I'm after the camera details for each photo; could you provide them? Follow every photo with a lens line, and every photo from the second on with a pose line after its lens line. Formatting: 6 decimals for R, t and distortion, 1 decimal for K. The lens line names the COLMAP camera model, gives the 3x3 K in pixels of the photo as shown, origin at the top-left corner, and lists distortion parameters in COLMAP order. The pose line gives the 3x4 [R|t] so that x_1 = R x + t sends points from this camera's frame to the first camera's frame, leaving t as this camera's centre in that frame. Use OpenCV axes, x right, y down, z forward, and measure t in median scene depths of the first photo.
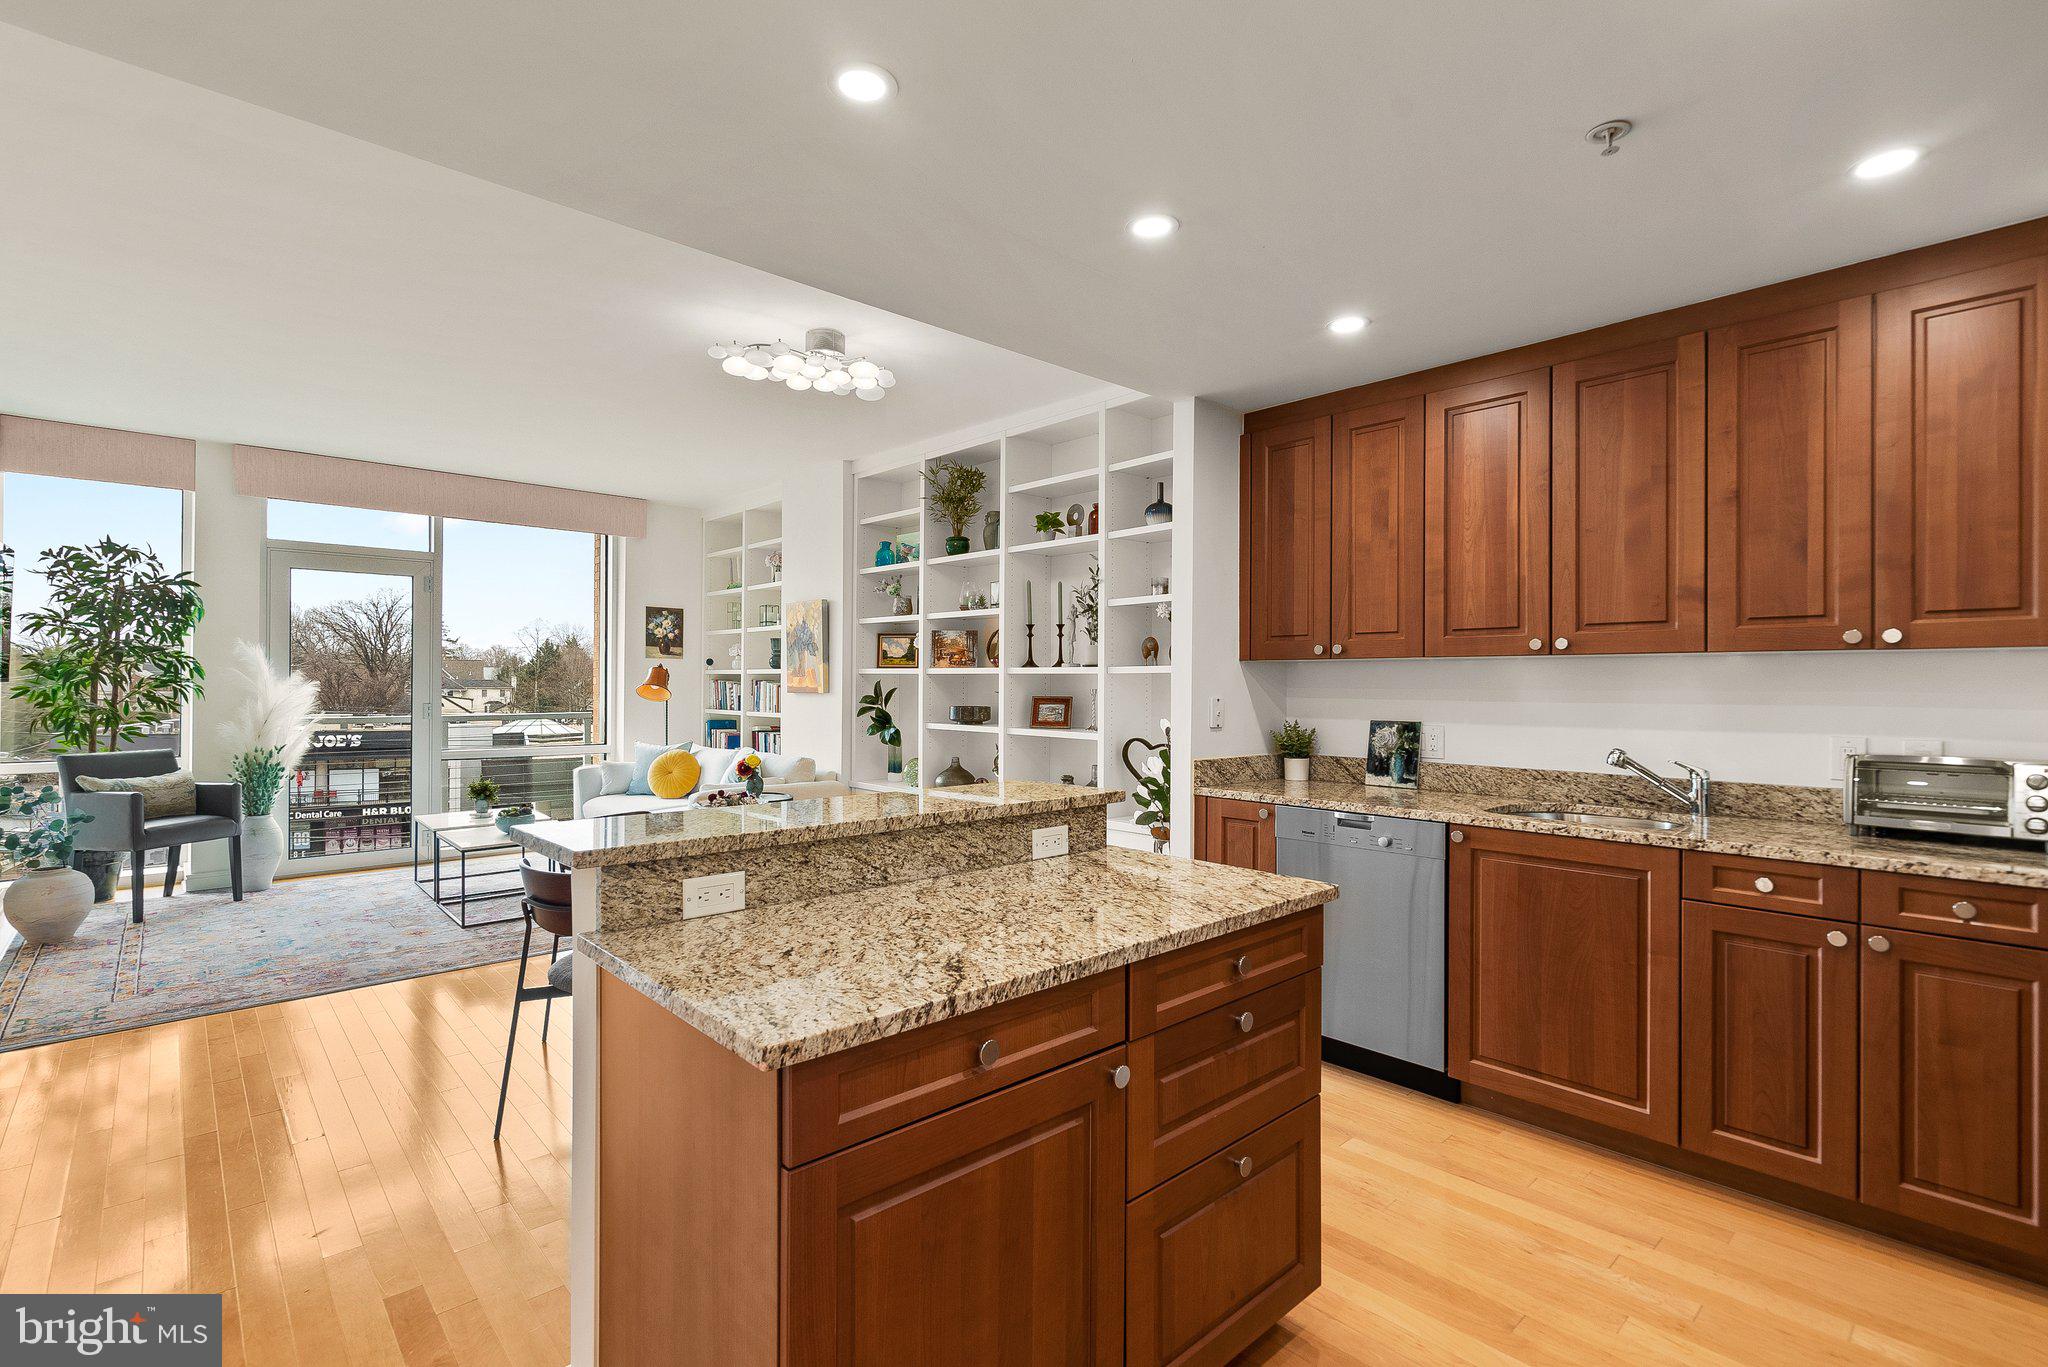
lens RADIAL K [[941.7, 0, 1023.4], [0, 941.7, 680.2], [0, 0, 1]] dist [-0.002104, 0.000685]
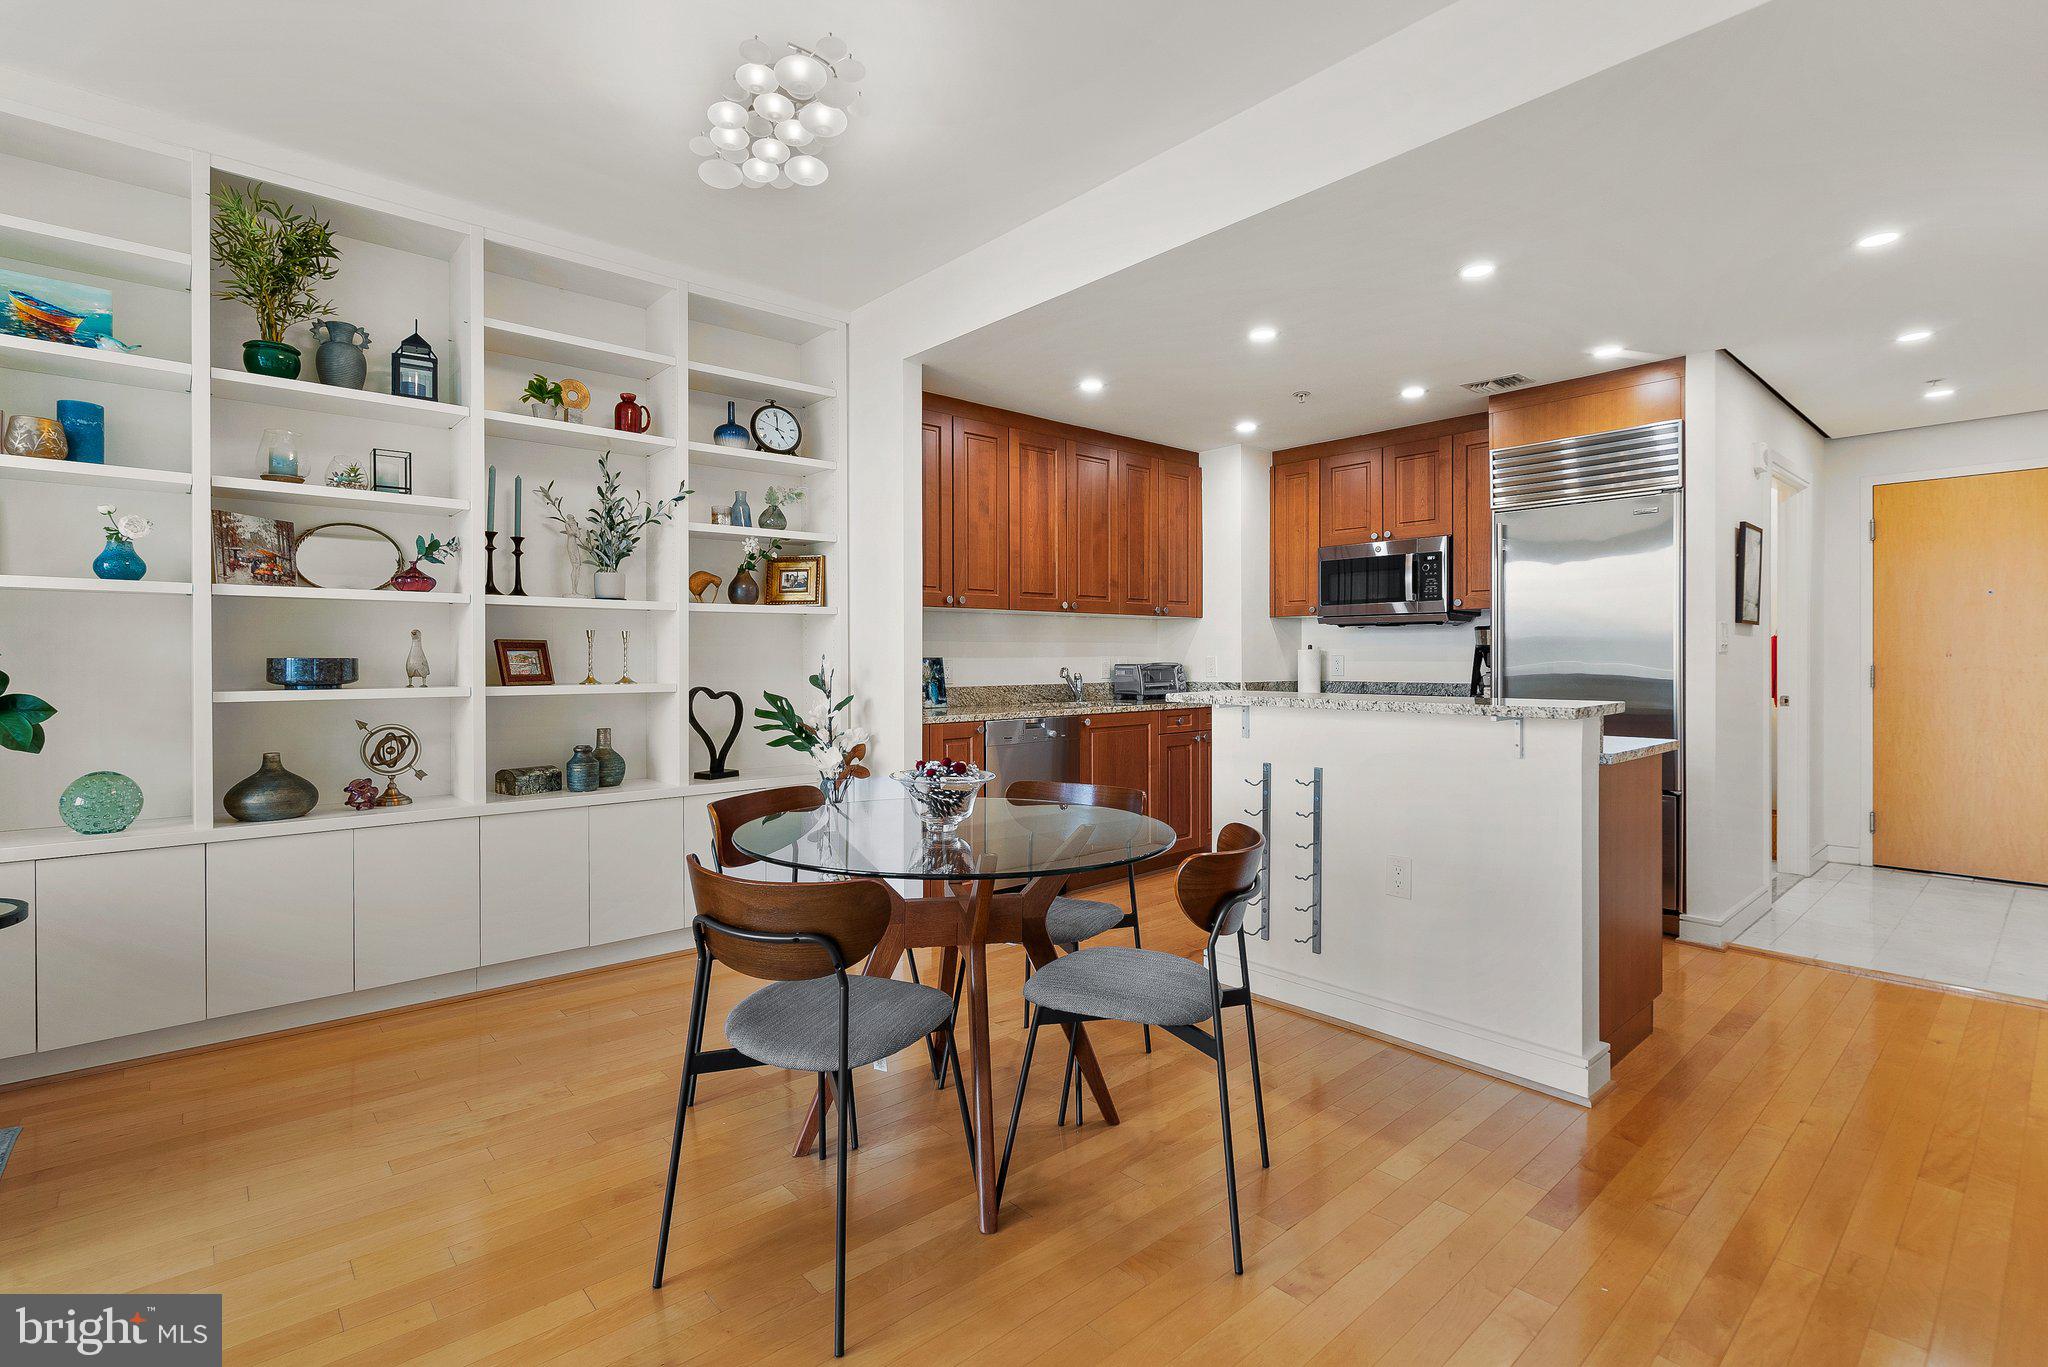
lens RADIAL K [[943.2, 0, 1019.1], [0, 943.2, 664.3], [0, 0, 1]] dist [-0.001467, 0.000621]
pose [[0.017200, -0.011497, 0.999786, -0.617054], [0.000690, 0.999934, 0.011487, 0.025740], [-0.999852, 0.000492, 0.017207, 0.577470]]
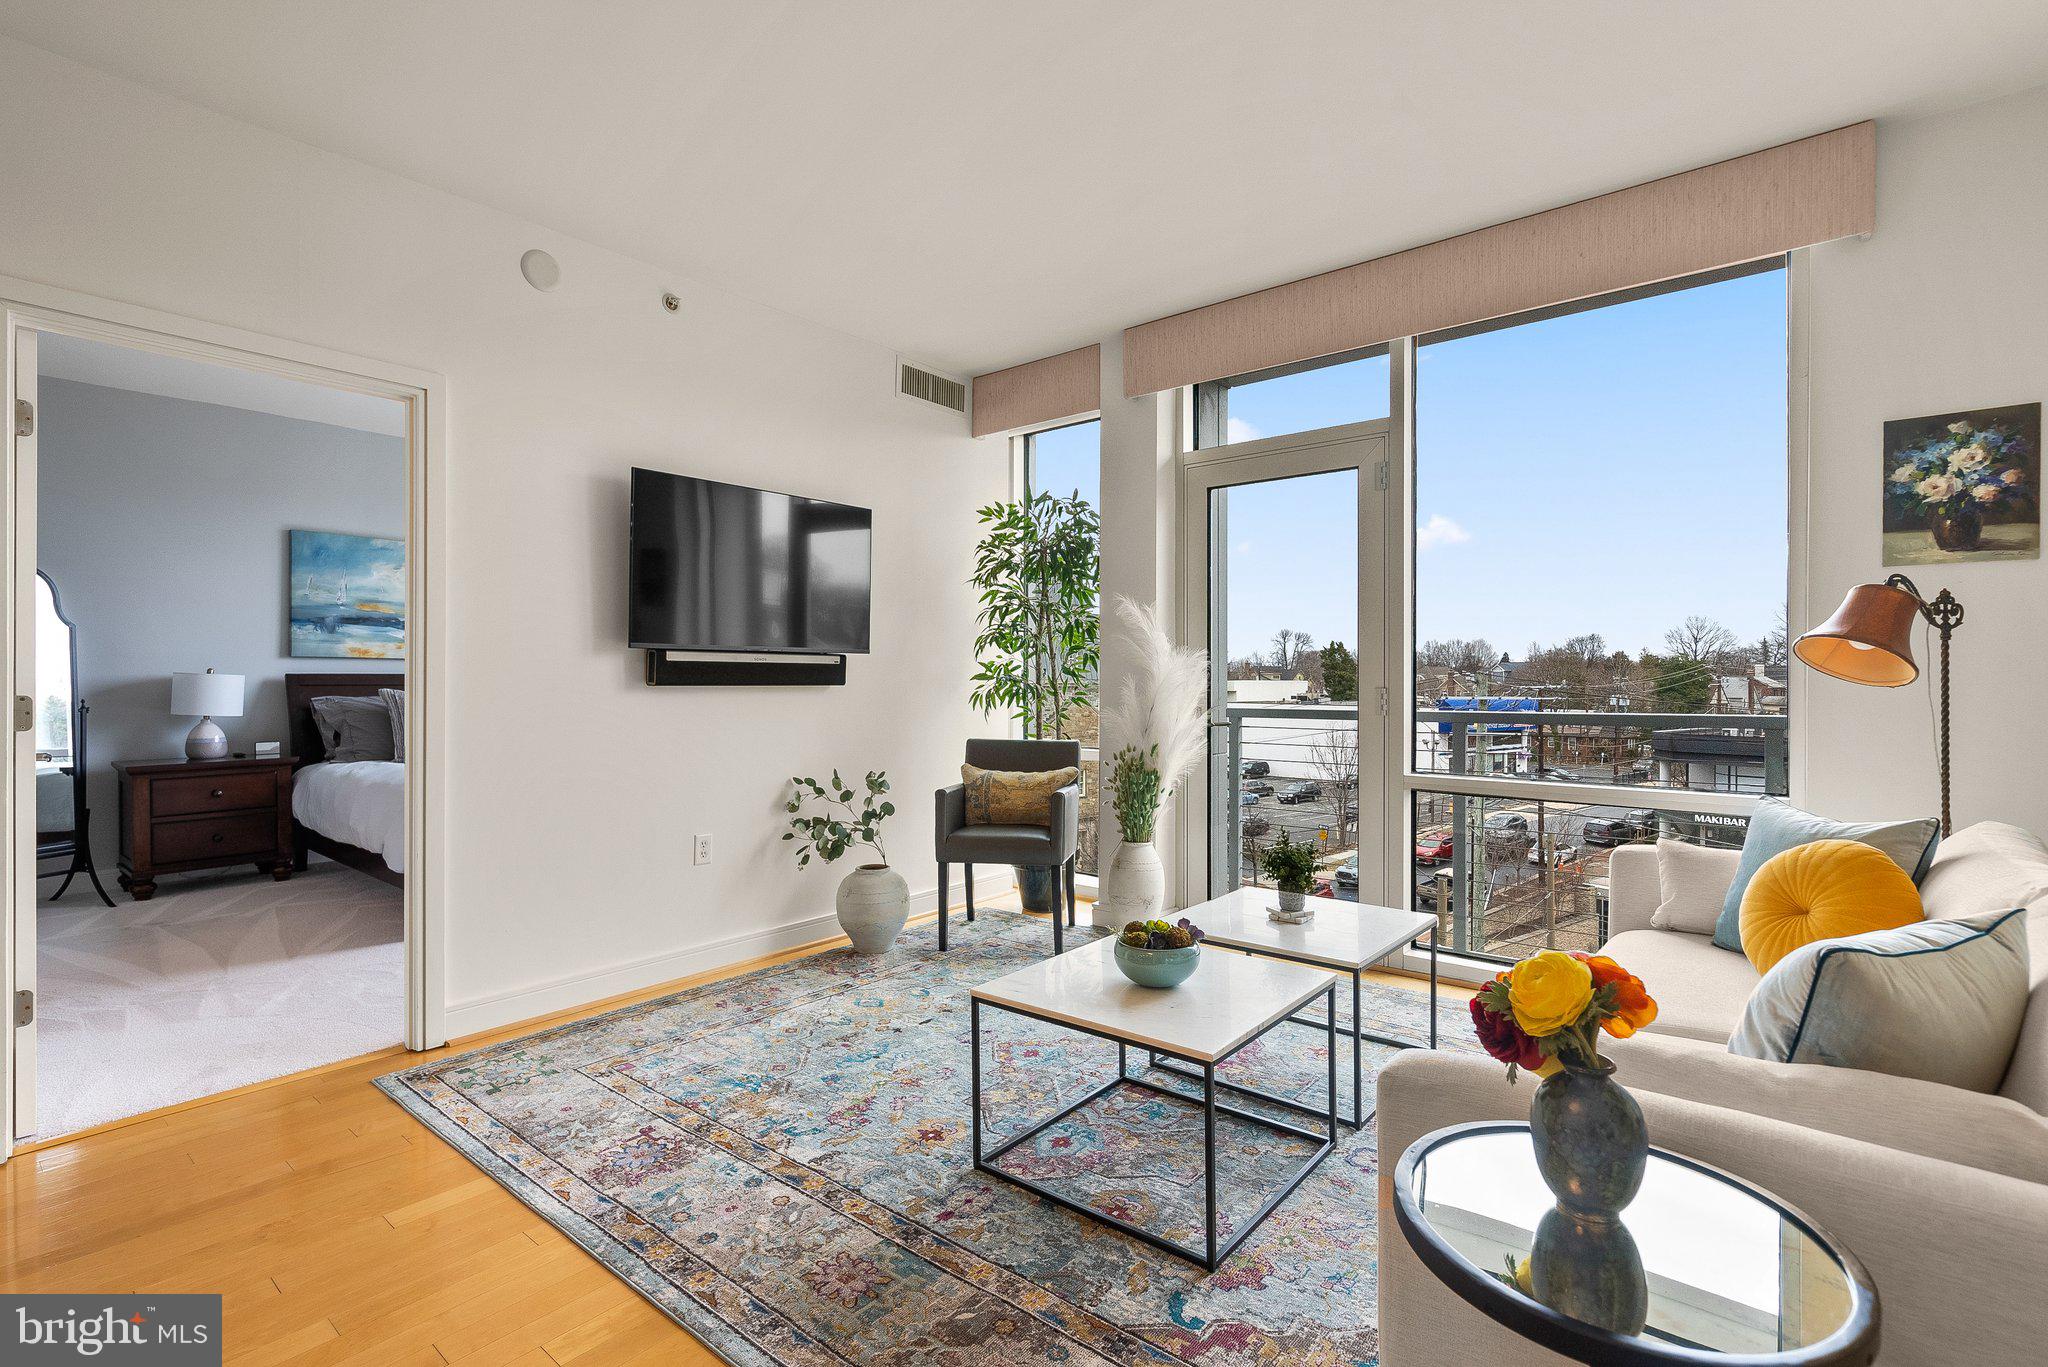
lens RADIAL K [[945.5, 0, 1020.8], [0, 945.5, 681.7], [0, 0, 1]] dist [-0.000159, 0.001213]
pose [[0.138391, -0.006457, -0.990357, -0.128696], [0.002058, 0.999978, -0.006232, 0.029967], [0.990376, -0.001176, 0.138401, 0.873664]]
